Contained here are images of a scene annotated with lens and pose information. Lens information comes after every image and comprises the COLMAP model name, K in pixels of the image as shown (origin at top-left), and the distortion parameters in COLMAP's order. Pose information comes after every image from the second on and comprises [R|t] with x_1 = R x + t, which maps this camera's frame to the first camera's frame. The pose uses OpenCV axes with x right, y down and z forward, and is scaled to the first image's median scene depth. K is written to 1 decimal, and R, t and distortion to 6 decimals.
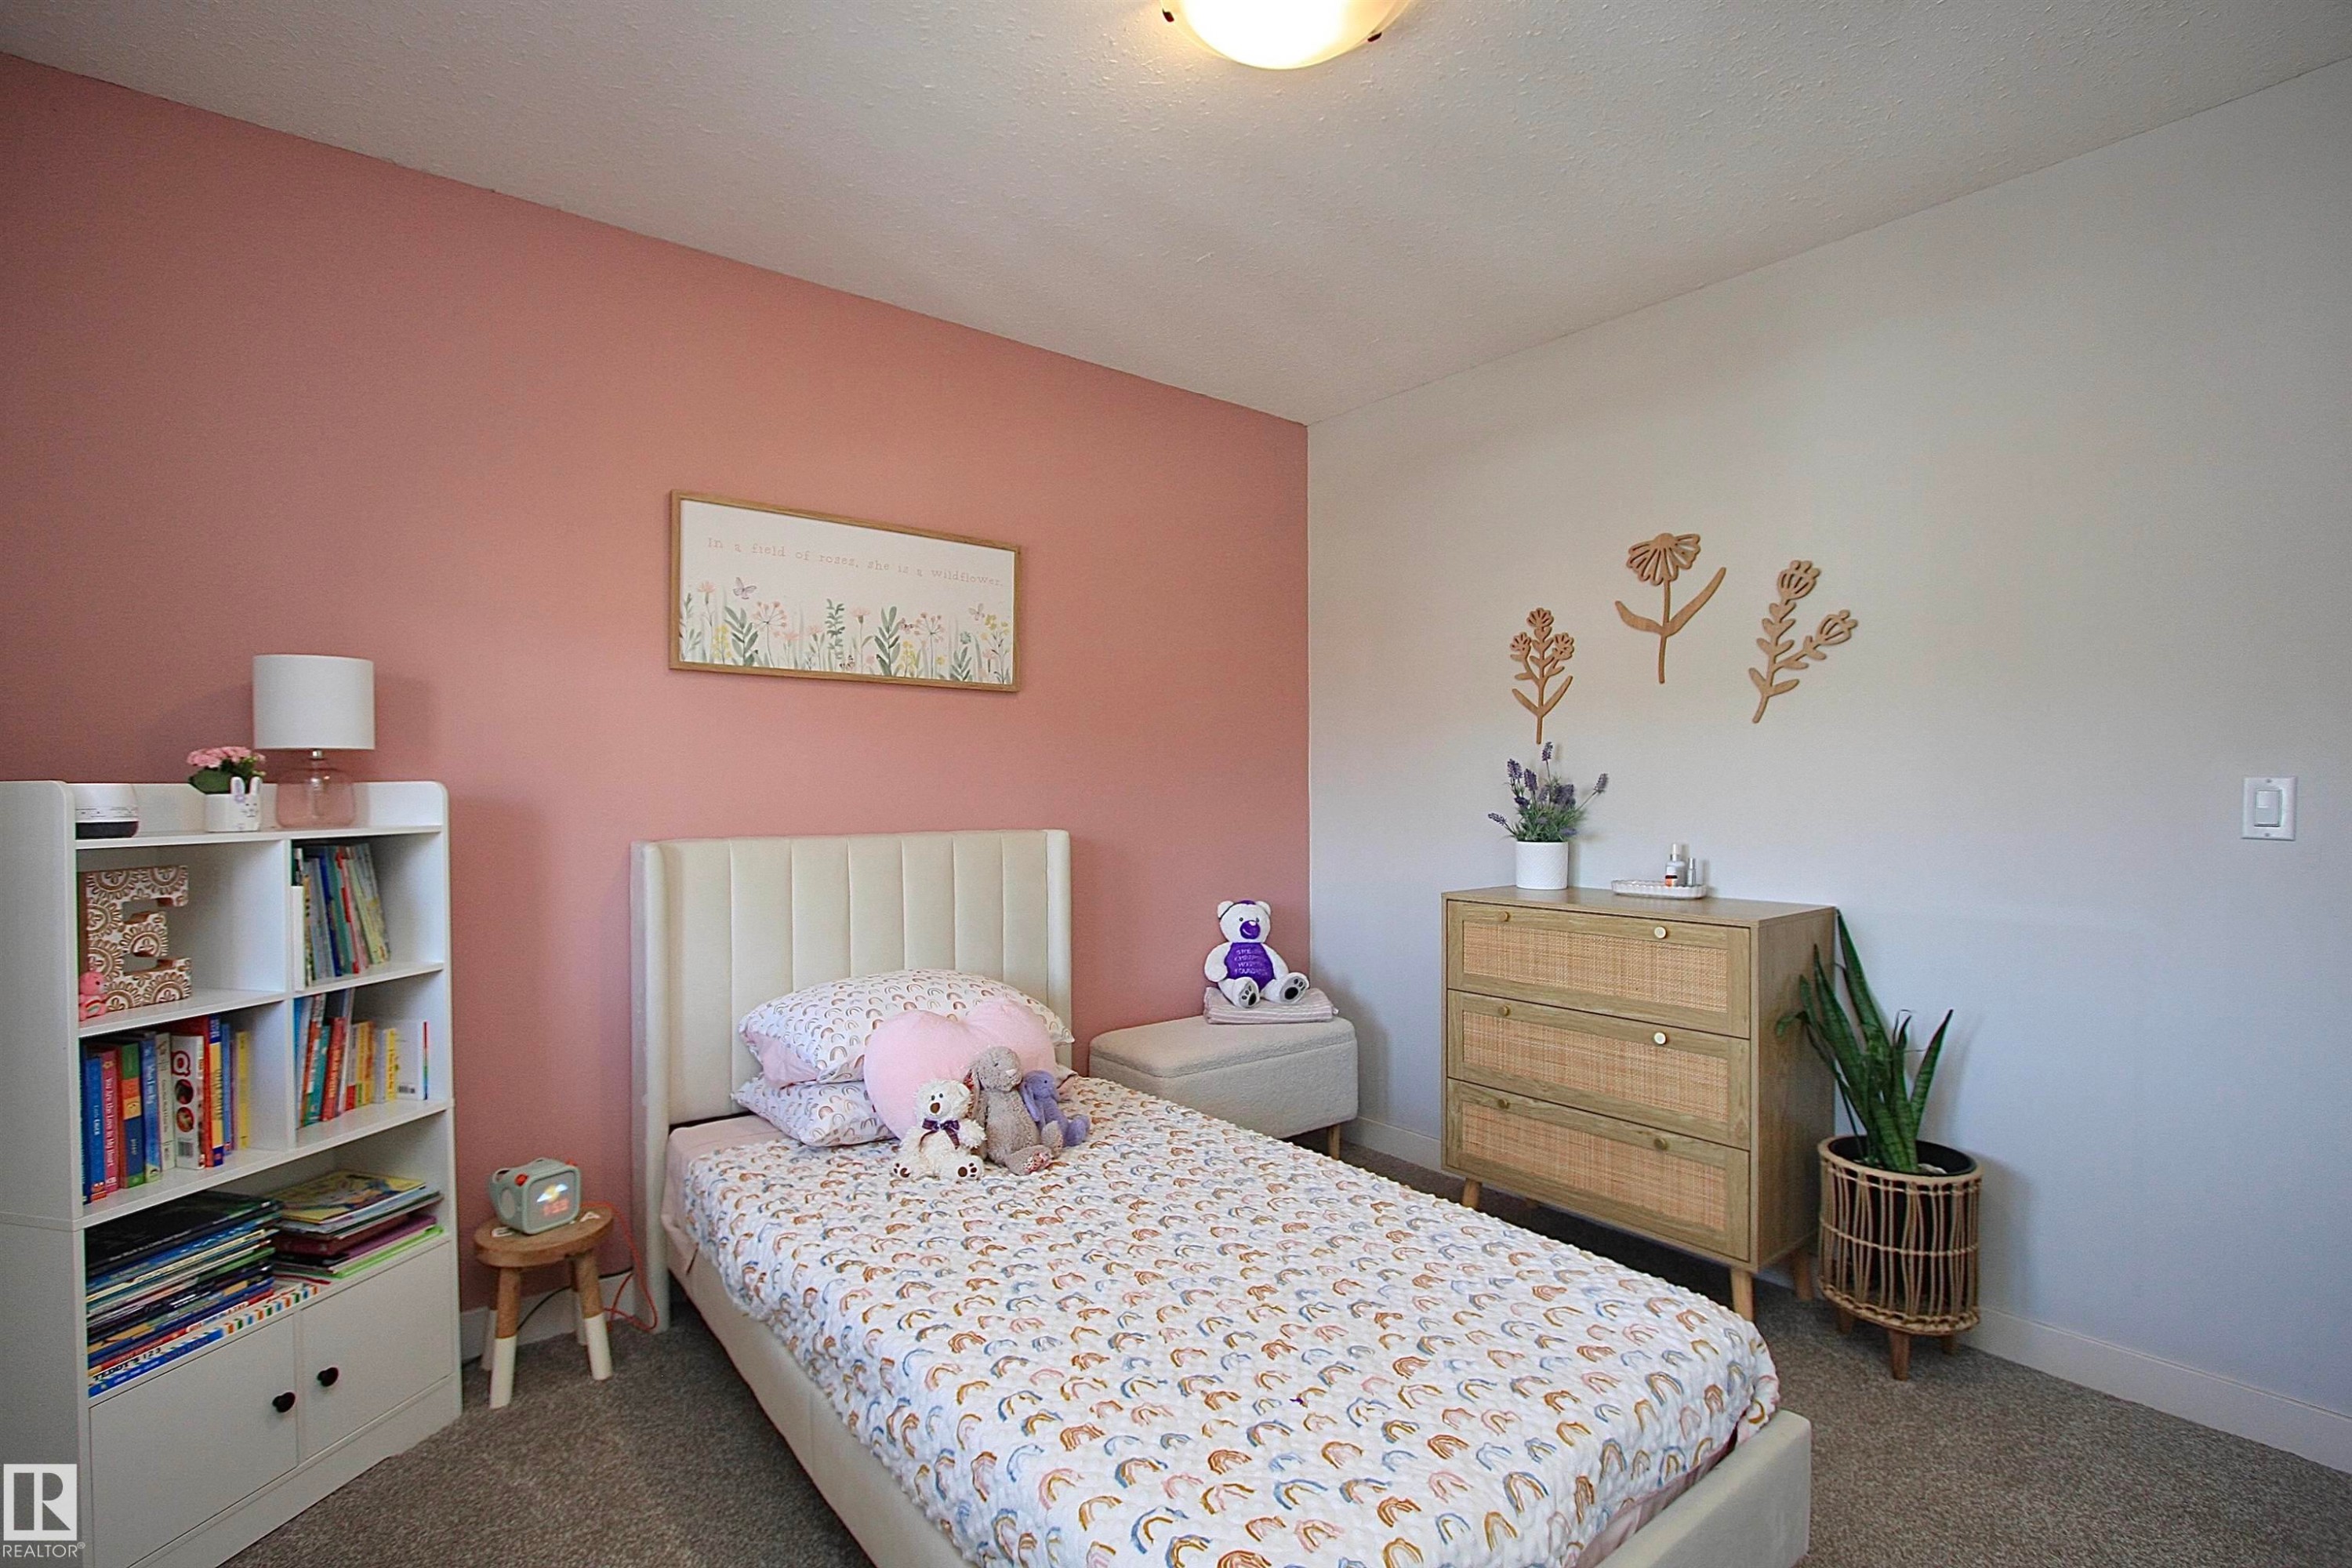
lens RADIAL K [[1086.7, 0, 1185.7], [0, 1086.7, 790.1], [0, 0, 1]] dist [-0.024239, -0.000218]
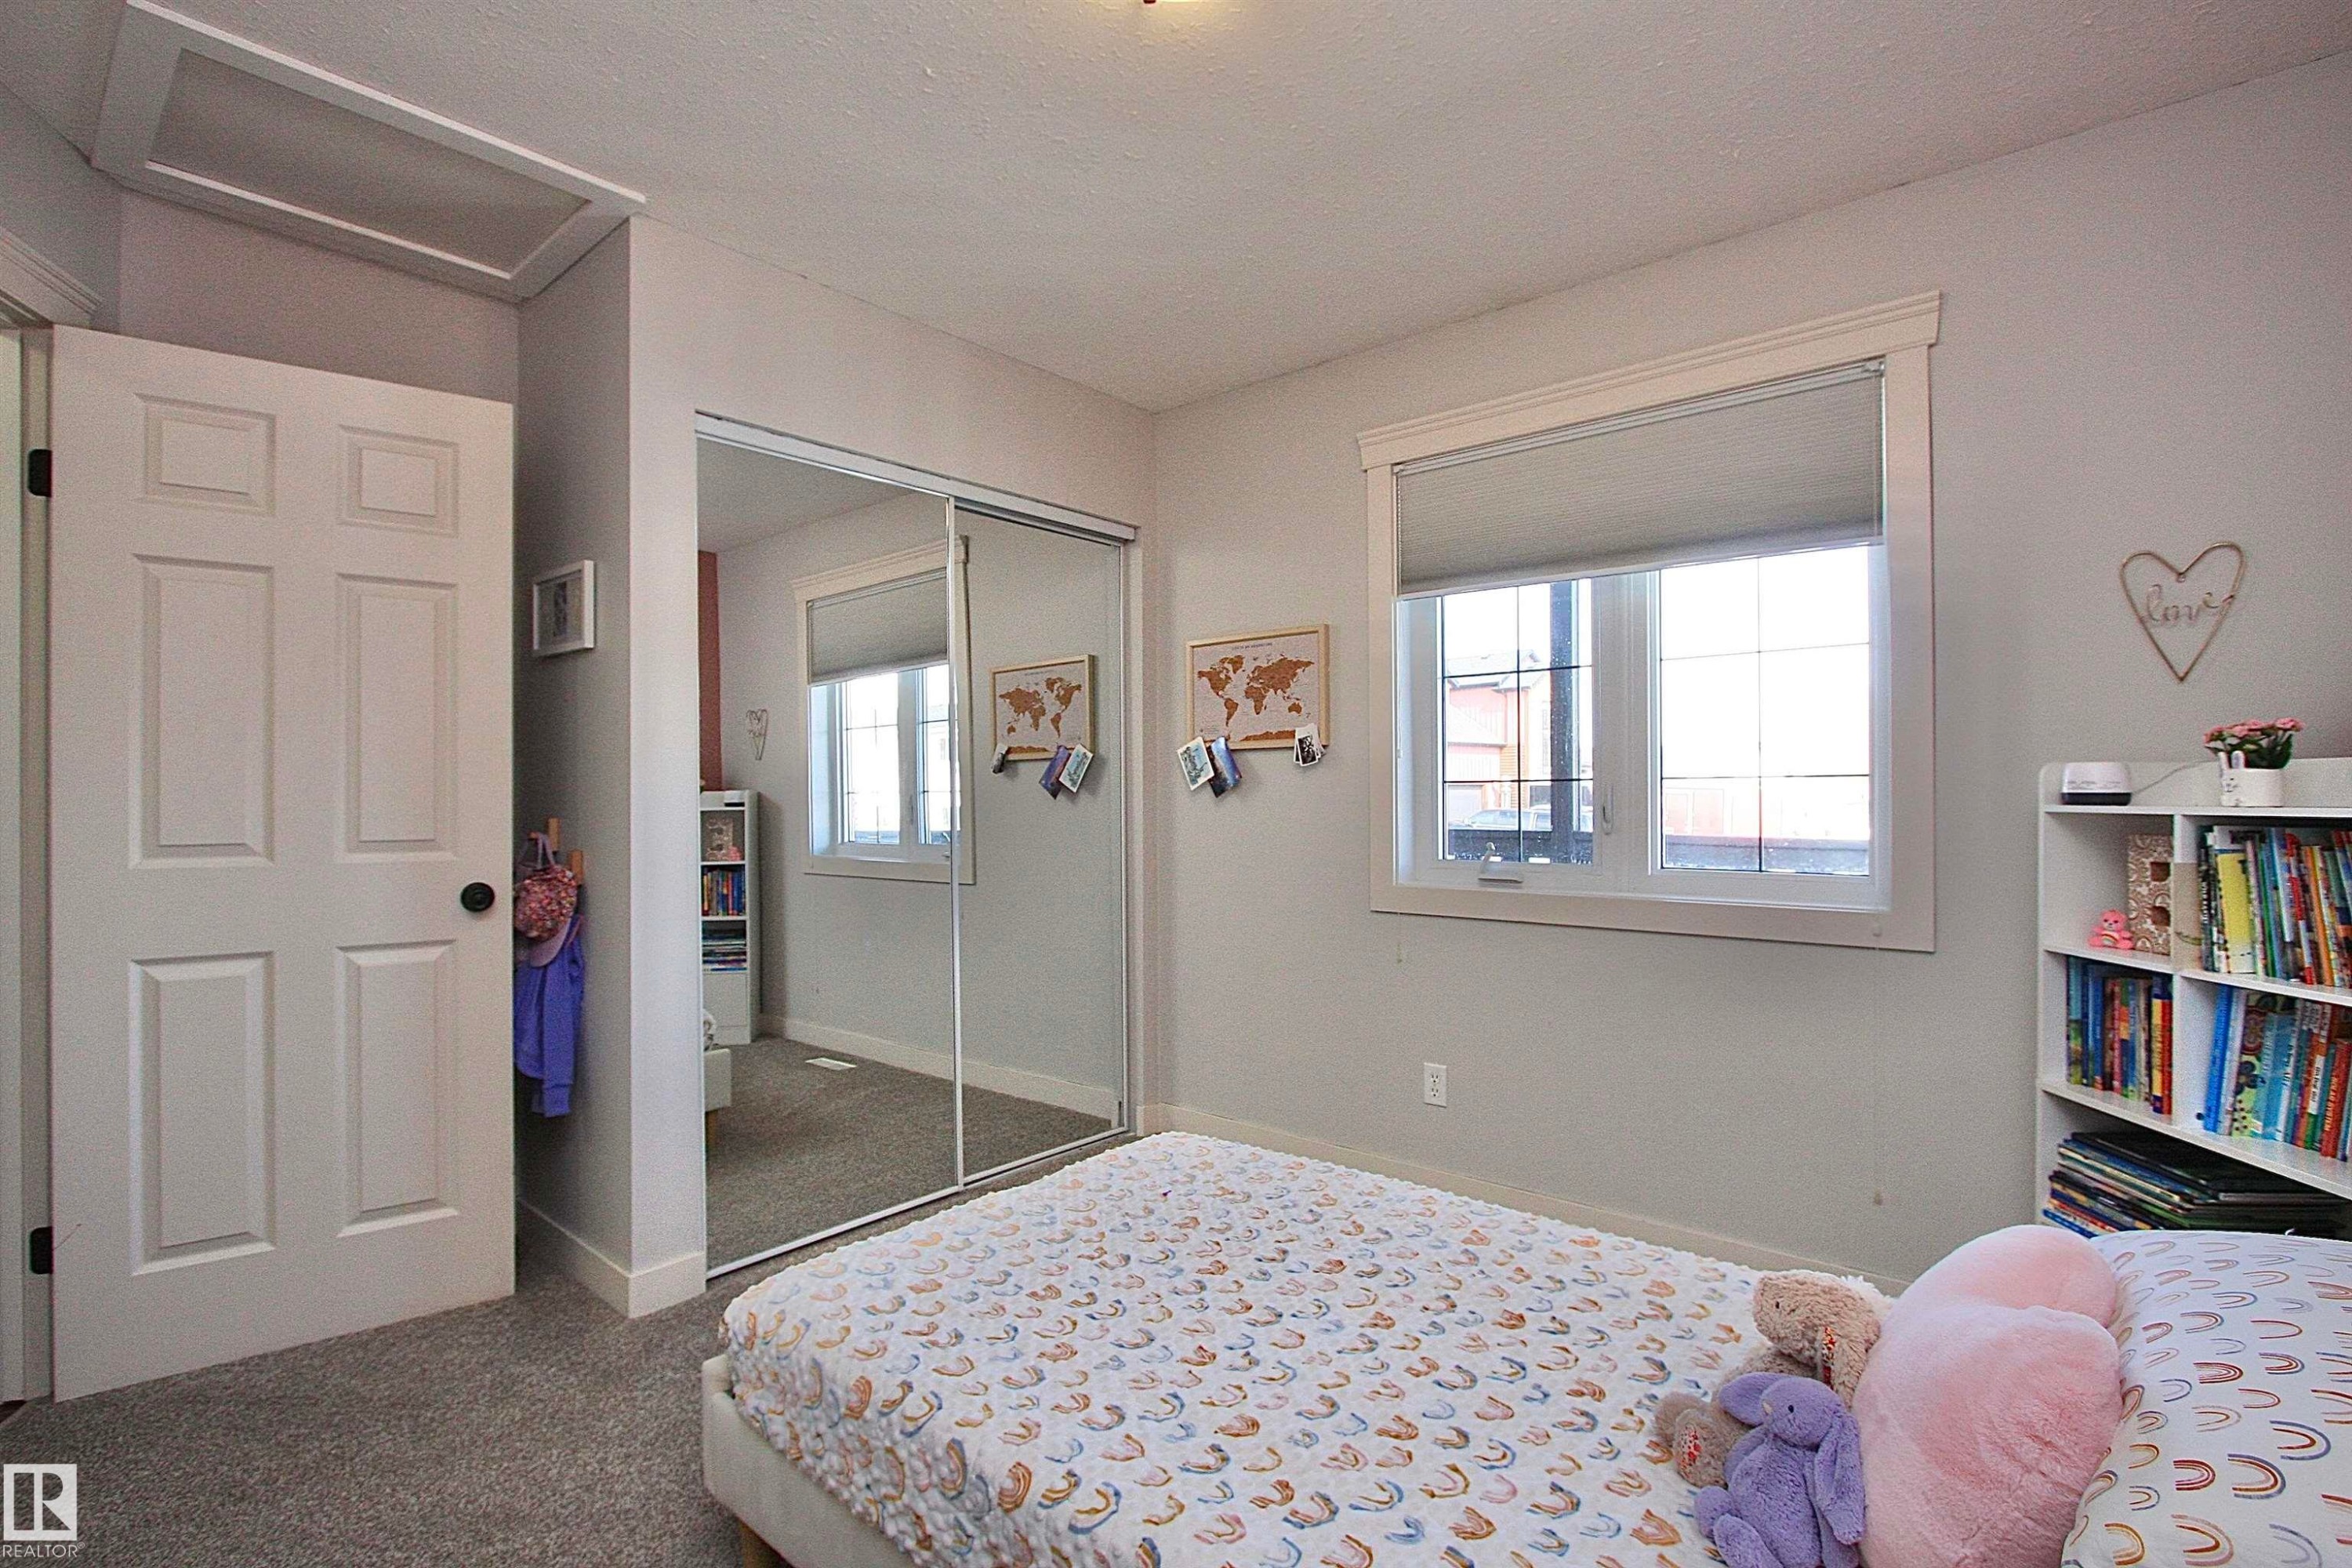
lens RADIAL K [[1086.7, 0, 1180.4], [0, 1086.7, 789.1], [0, 0, 1]] dist [-0.024239, -0.000218]
pose [[-0.980942, 0.004466, -0.194250, 0.286181], [0.006437, 0.999934, -0.009516, 0.030251], [0.194195, -0.010585, -0.980906, 1.969344]]
